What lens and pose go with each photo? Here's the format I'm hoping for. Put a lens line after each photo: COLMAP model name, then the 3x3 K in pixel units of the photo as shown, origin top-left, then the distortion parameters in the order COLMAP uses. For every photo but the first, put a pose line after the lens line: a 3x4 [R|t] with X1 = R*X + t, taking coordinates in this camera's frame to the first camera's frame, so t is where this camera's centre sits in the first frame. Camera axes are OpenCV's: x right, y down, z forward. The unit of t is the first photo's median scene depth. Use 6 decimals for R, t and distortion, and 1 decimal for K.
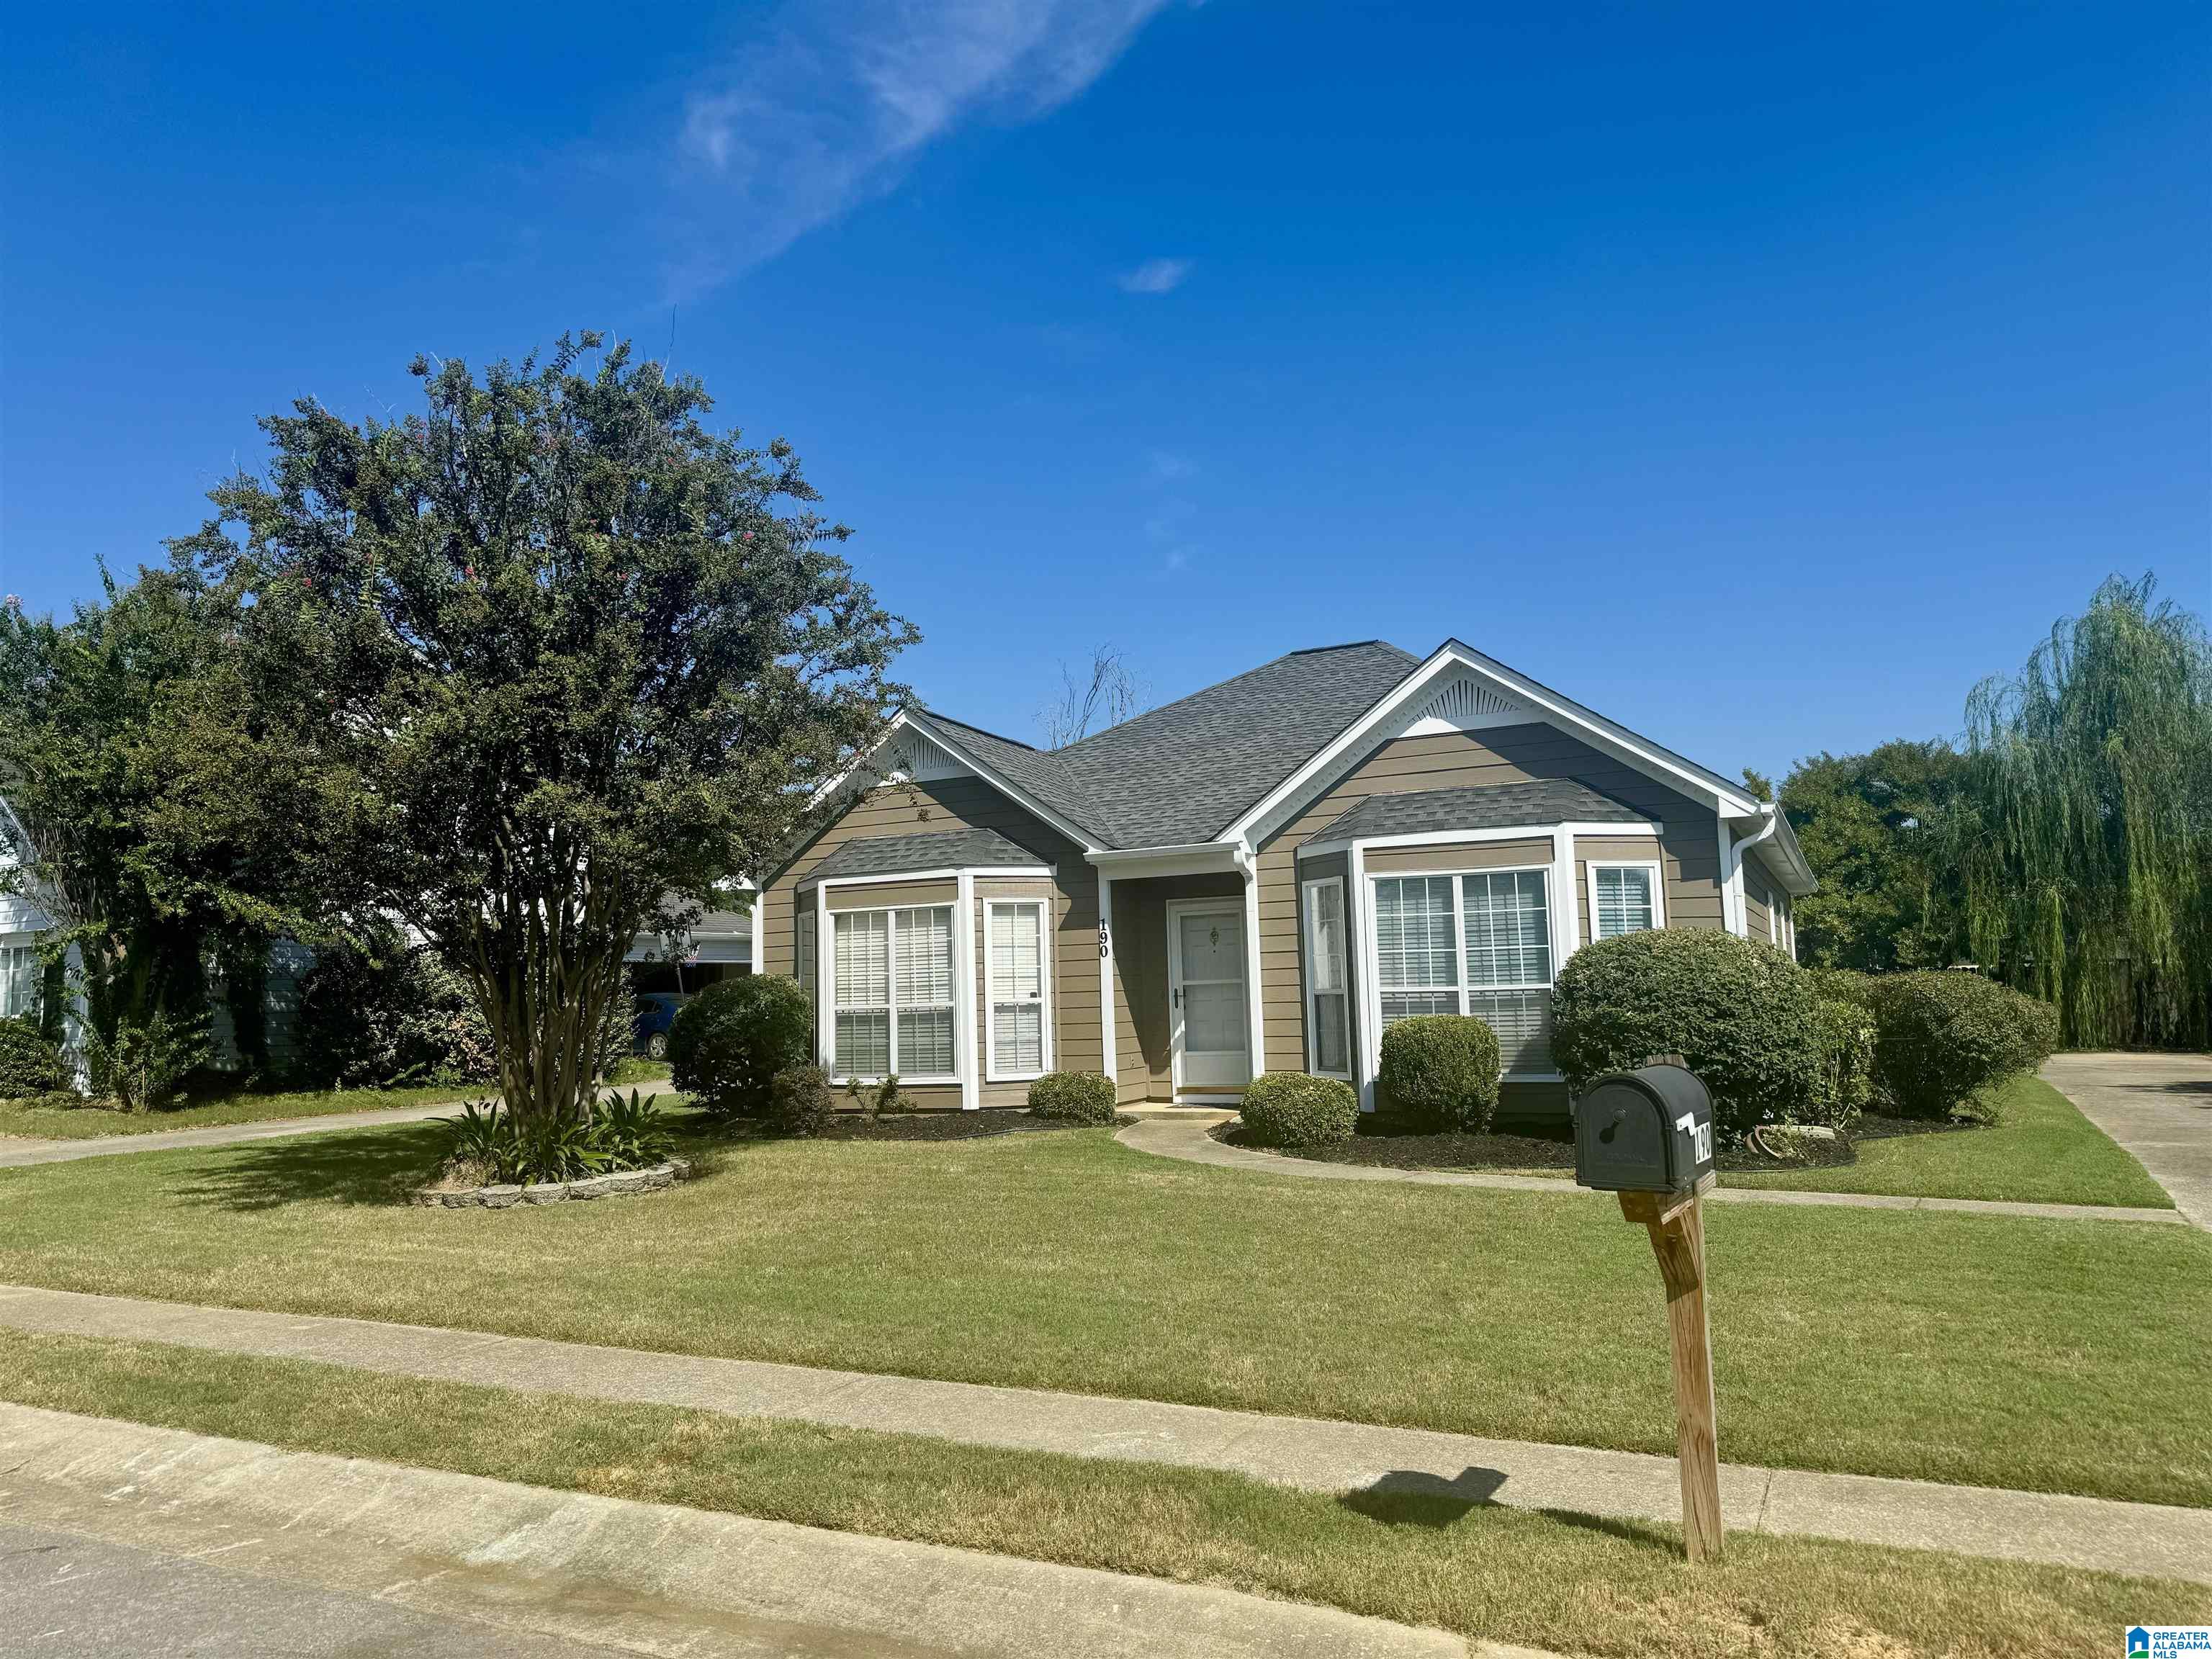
lens RADIAL K [[1534.5, 0, 1093.7], [0, 1534.5, 831.2], [0, 0, 1]] dist [0.071265, 0.000429]
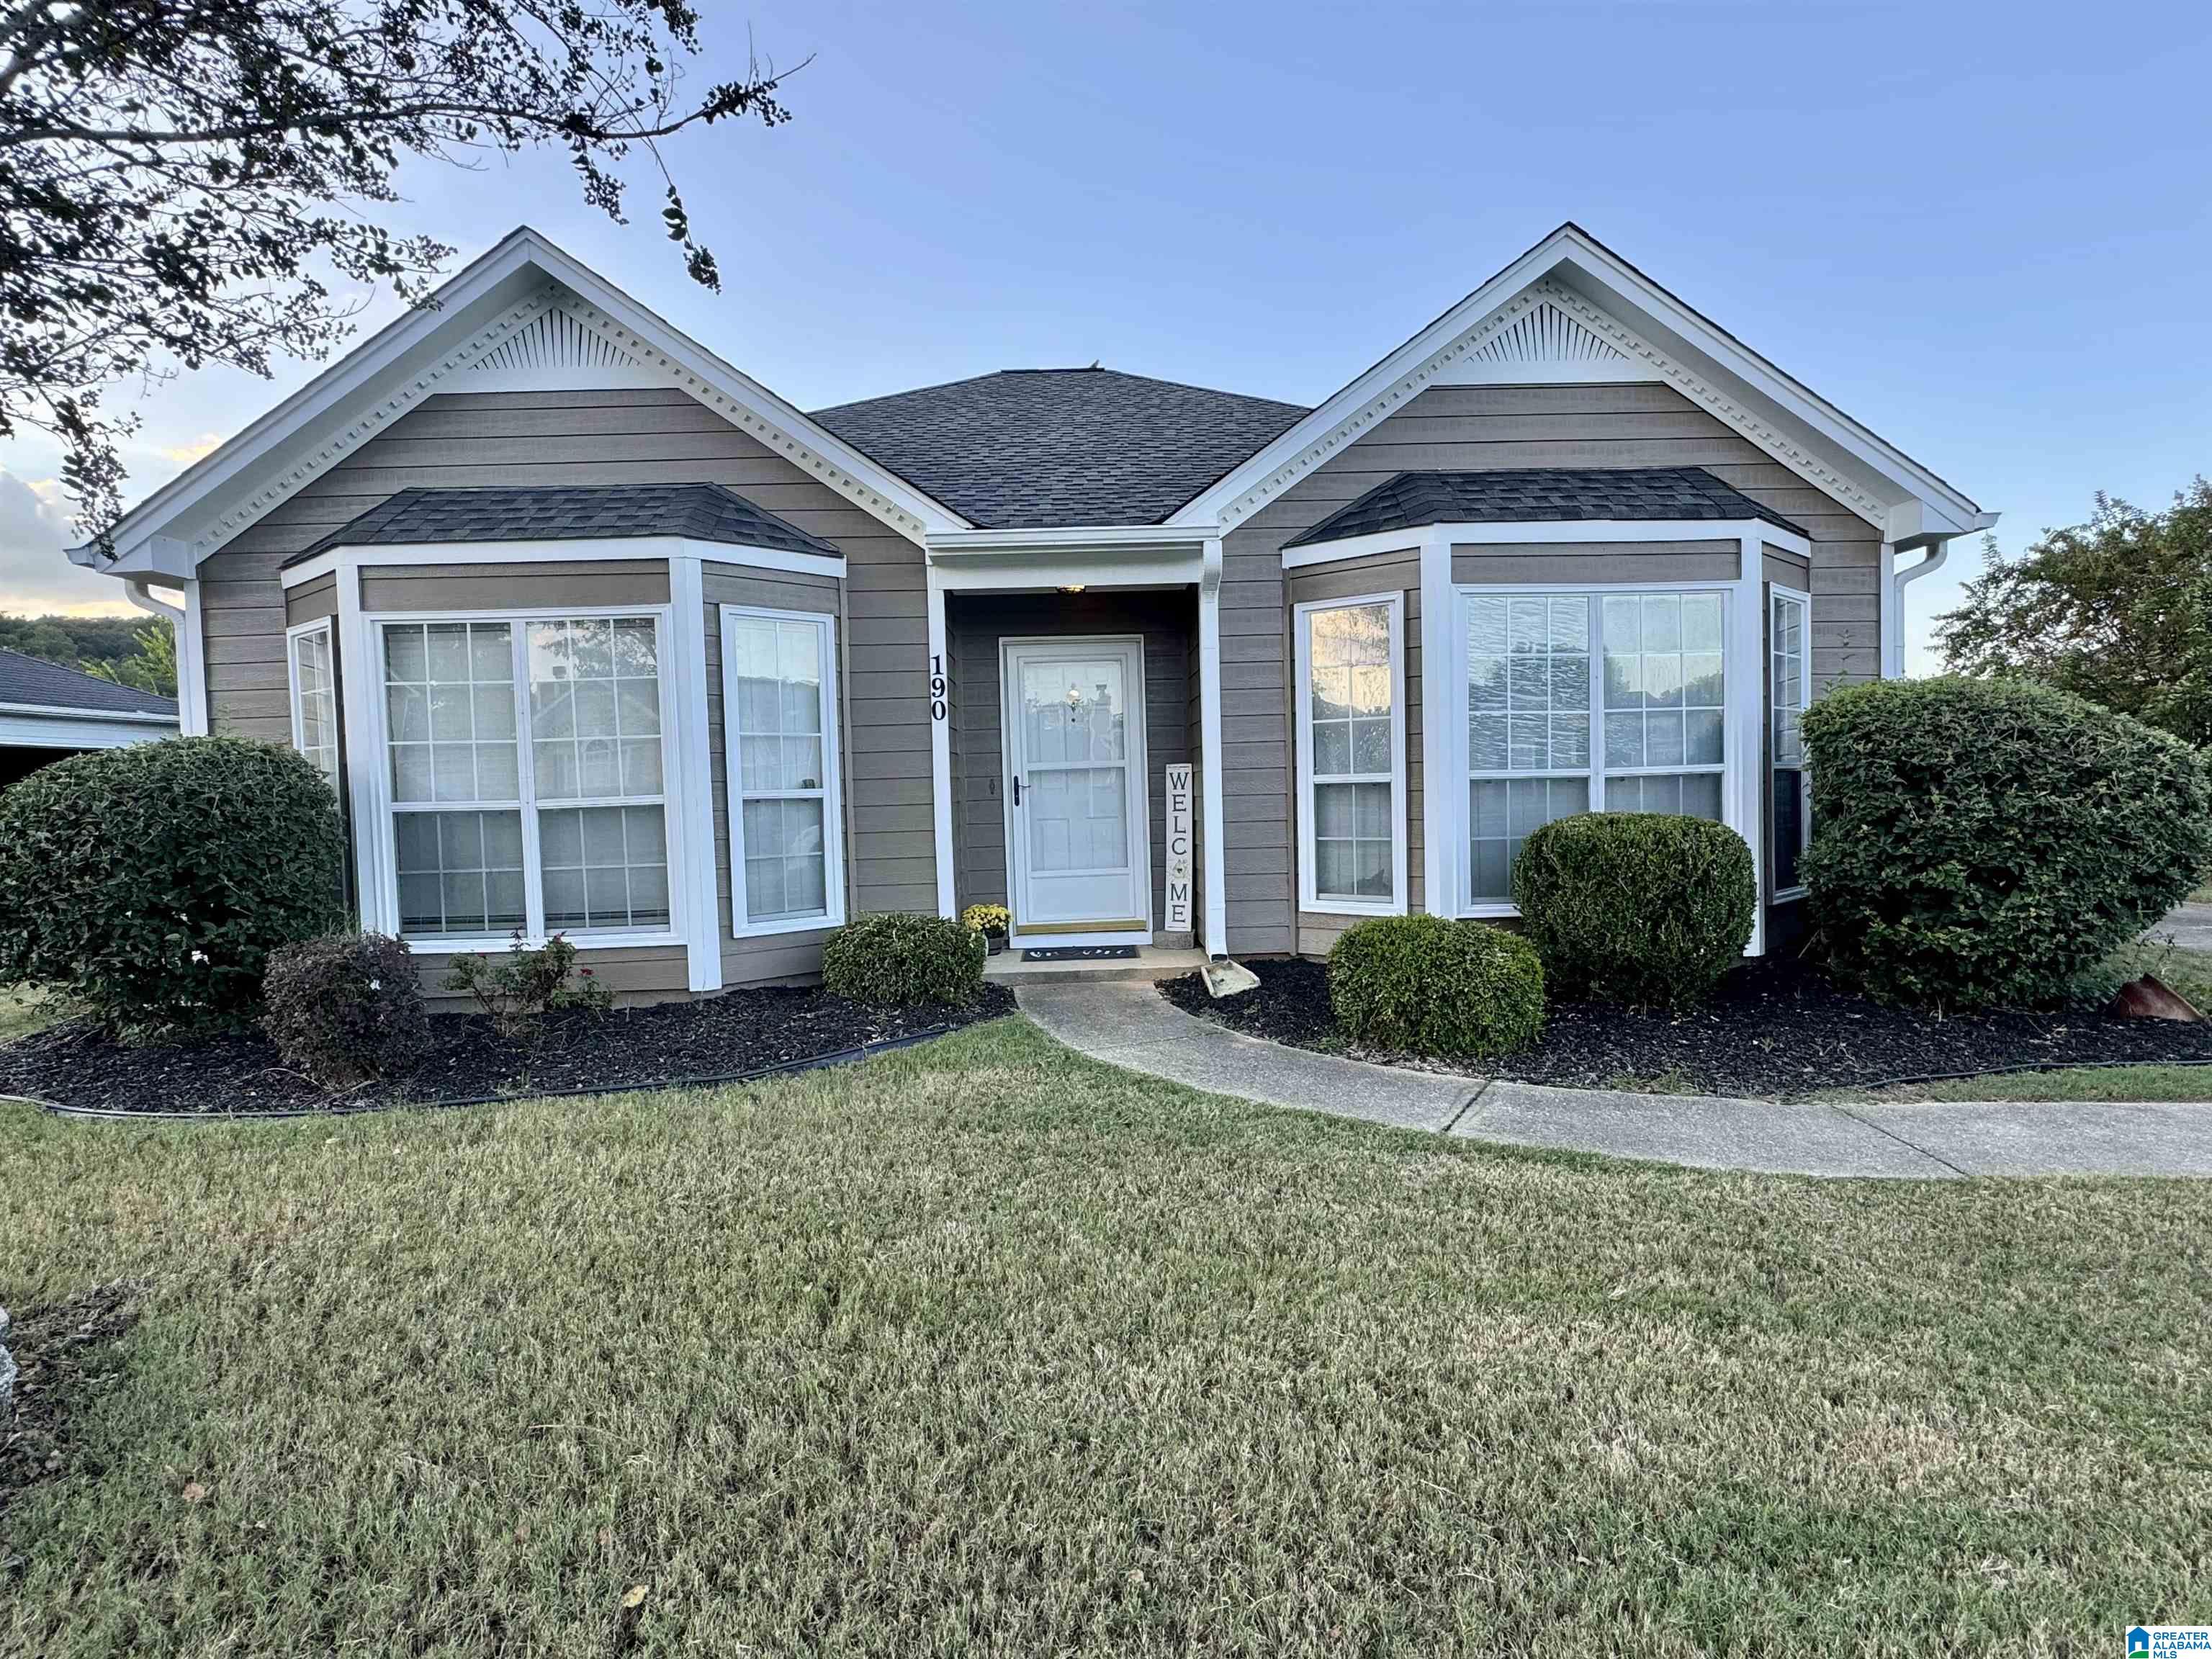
lens RADIAL K [[1100.4, 0, 1119.7], [0, 1100.4, 827.3], [0, 0, 1]] dist [-0.001942, -0.000439]
pose [[0.882398, -0.013706, 0.470304, -0.147234], [-0.048871, 0.991499, 0.120589, 0.076324], [-0.467959, -0.129392, 0.874227, 0.661885]]
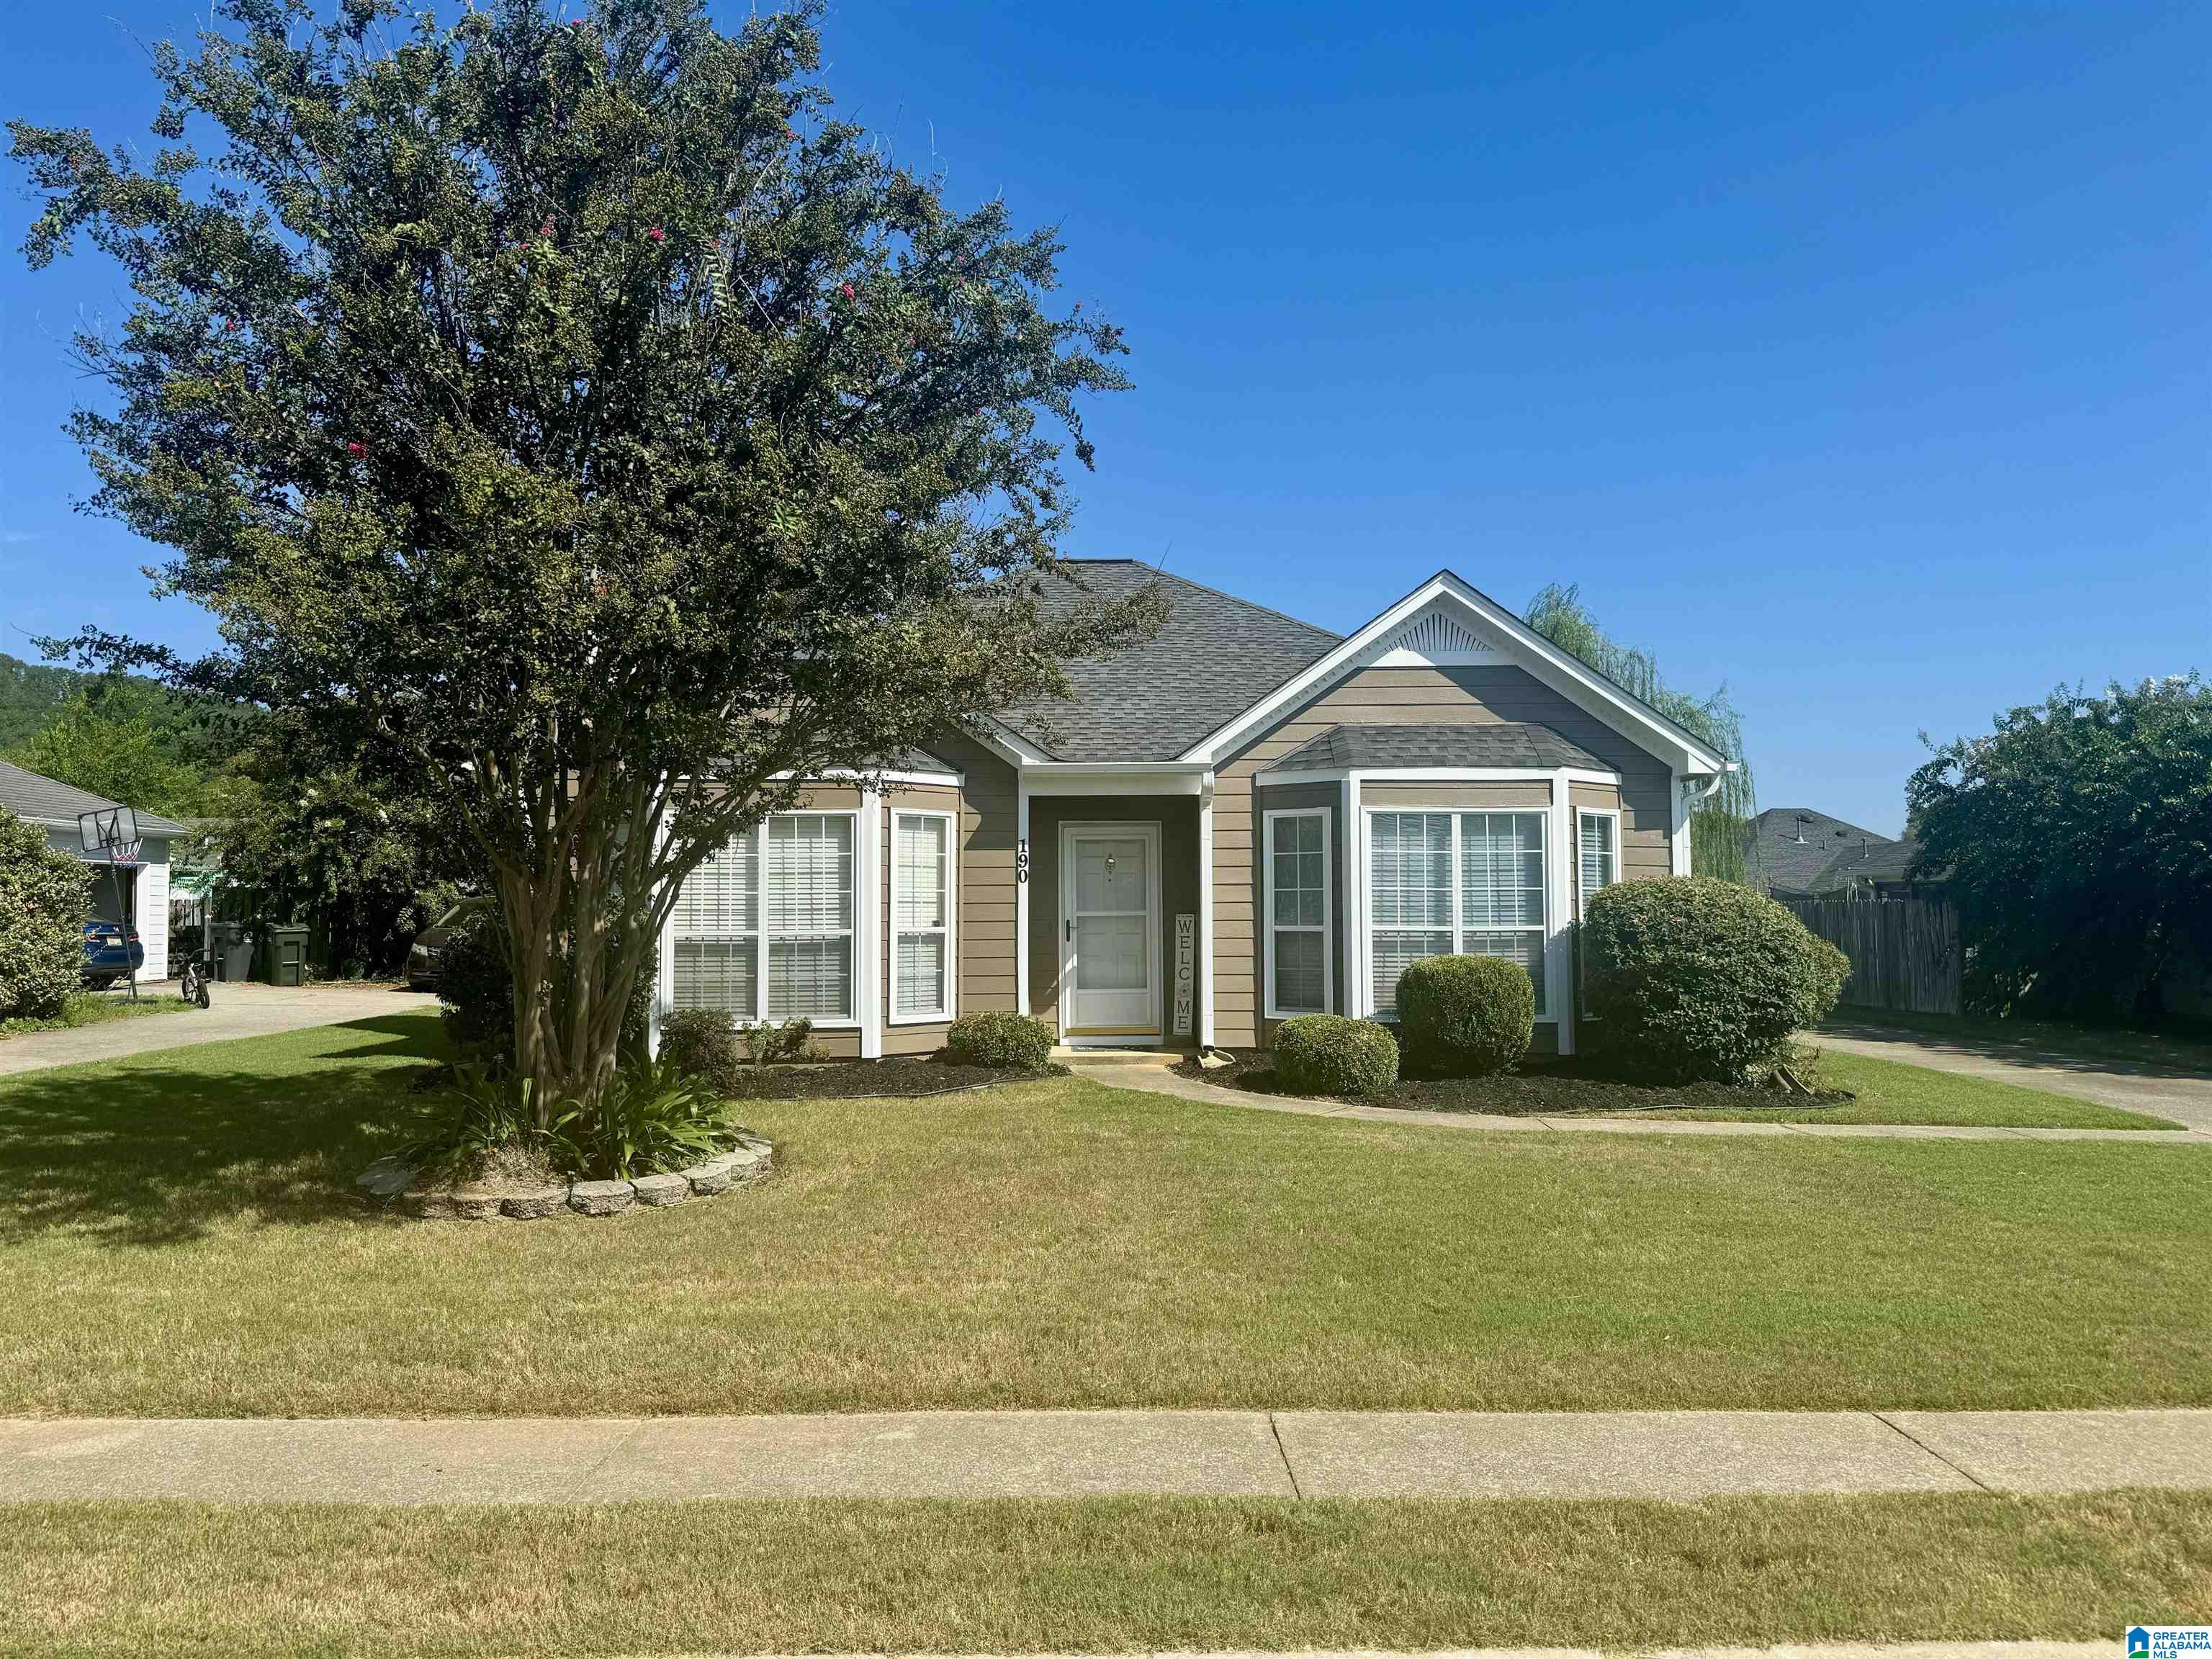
lens RADIAL K [[1534.5, 0, 1101.5], [0, 1534.5, 821.4], [0, 0, 1]] dist [0.071265, 0.000429]
pose [[0.887182, 0.053222, 0.458339, -0.399994], [-0.071434, 0.997192, 0.022478, 0.026956], [-0.455856, -0.052683, 0.888493, 0.225291]]
